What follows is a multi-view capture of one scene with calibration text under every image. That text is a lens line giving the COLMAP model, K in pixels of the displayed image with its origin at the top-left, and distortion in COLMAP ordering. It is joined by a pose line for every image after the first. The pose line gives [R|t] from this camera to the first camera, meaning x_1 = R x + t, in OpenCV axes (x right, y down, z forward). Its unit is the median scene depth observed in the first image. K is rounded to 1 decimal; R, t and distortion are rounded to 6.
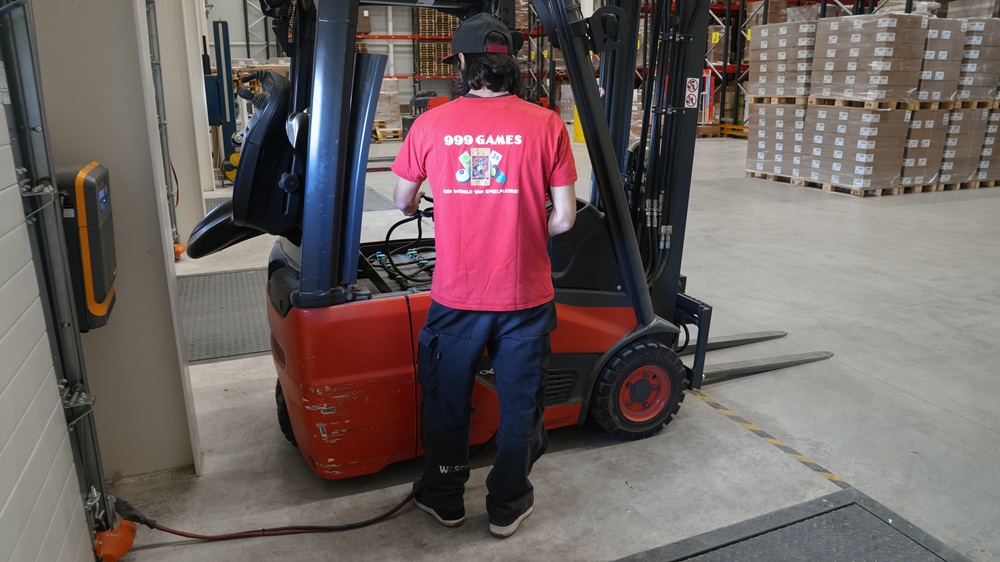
lens RADIAL K [[690.8, 0, 500.7], [0, 690.8, 274.0], [0, 0, 1]] dist [-0.055474, 0.016603]
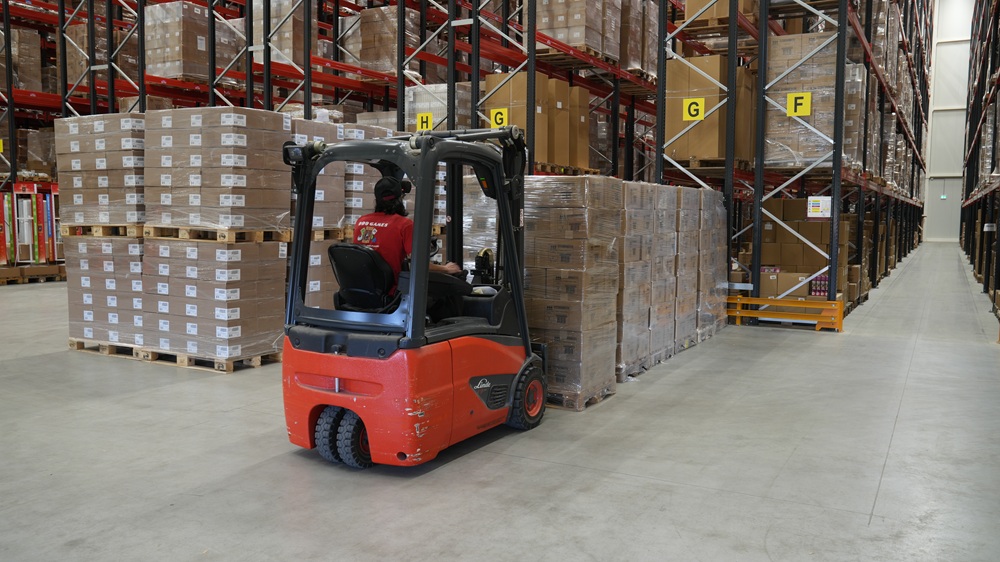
lens RADIAL K [[815.0, 0, 500.3], [0, 815.0, 281.8], [0, 0, 1]] dist [-0.011125, -0.003880]
pose [[0.778585, -0.042573, 0.626093, 0.228867], [0.153027, 0.980458, -0.123630, -0.057414], [-0.608595, 0.192066, 0.769885, 0.199372]]
